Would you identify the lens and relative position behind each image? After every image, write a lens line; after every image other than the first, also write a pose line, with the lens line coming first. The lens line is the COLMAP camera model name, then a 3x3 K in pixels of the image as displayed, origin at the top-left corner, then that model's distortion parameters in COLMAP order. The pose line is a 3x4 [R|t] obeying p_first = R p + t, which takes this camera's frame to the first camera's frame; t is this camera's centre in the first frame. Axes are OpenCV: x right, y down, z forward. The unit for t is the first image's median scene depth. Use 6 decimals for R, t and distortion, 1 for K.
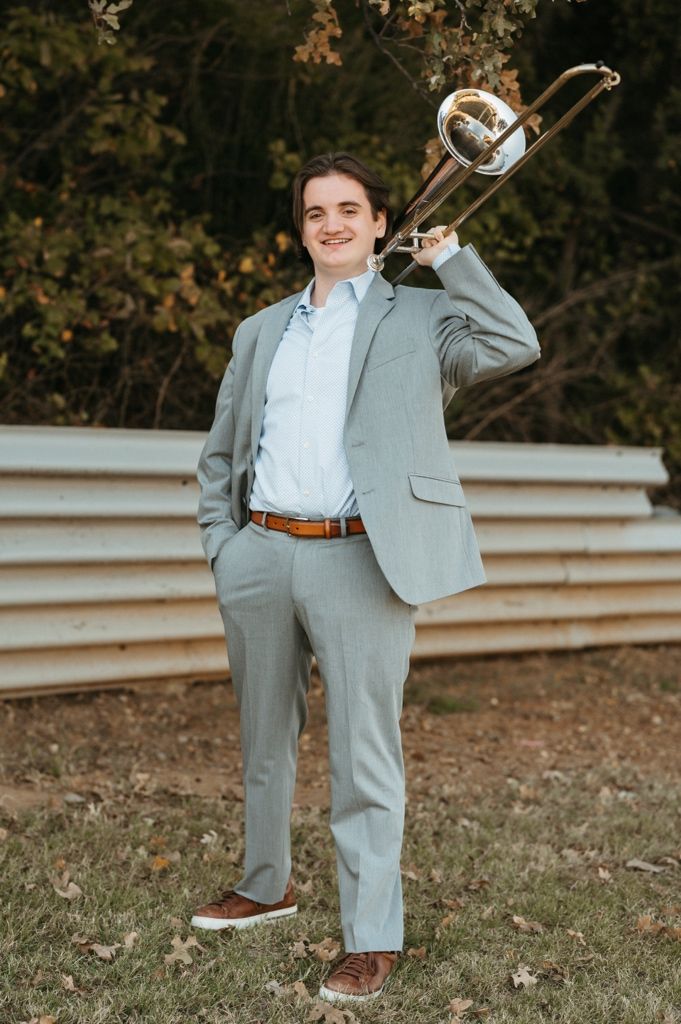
lens RADIAL K [[2497.1, 0, 340.6], [0, 2497.1, 518.3], [0, 0, 1]] dist [-0.017614, 0.000000]
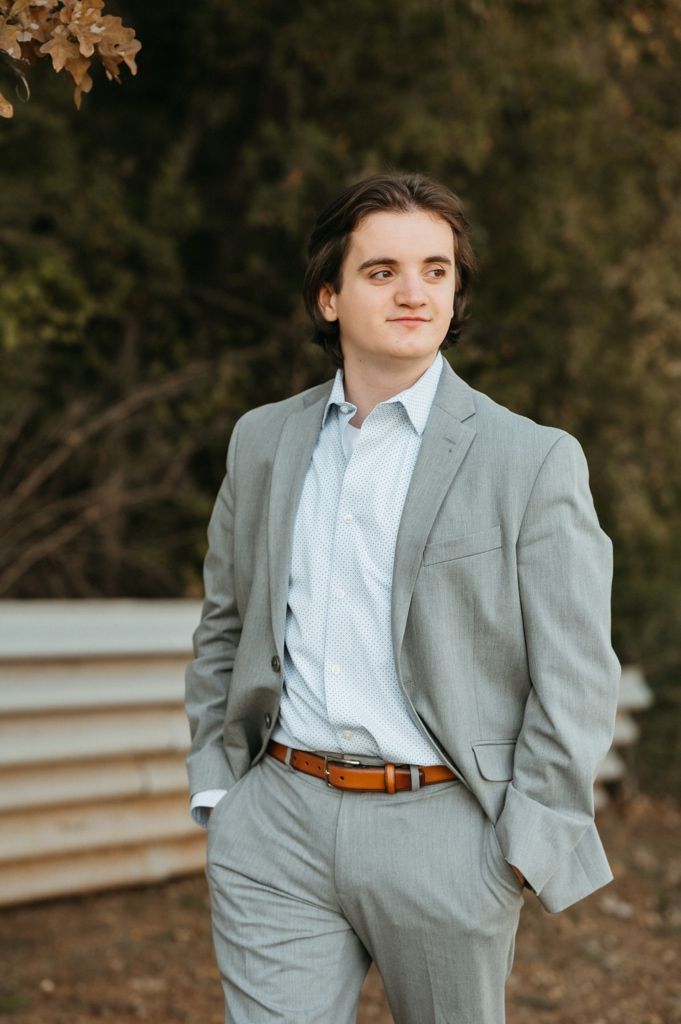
lens RADIAL K [[2497.1, 0, 338.8], [0, 2497.1, 514.8], [0, 0, 1]] dist [-0.017614, 0.000000]
pose [[0.982391, -0.010607, 0.186536, 0.011132], [0.019139, 0.998848, -0.044002, -0.018012], [-0.185855, 0.046797, 0.981462, 0.246779]]
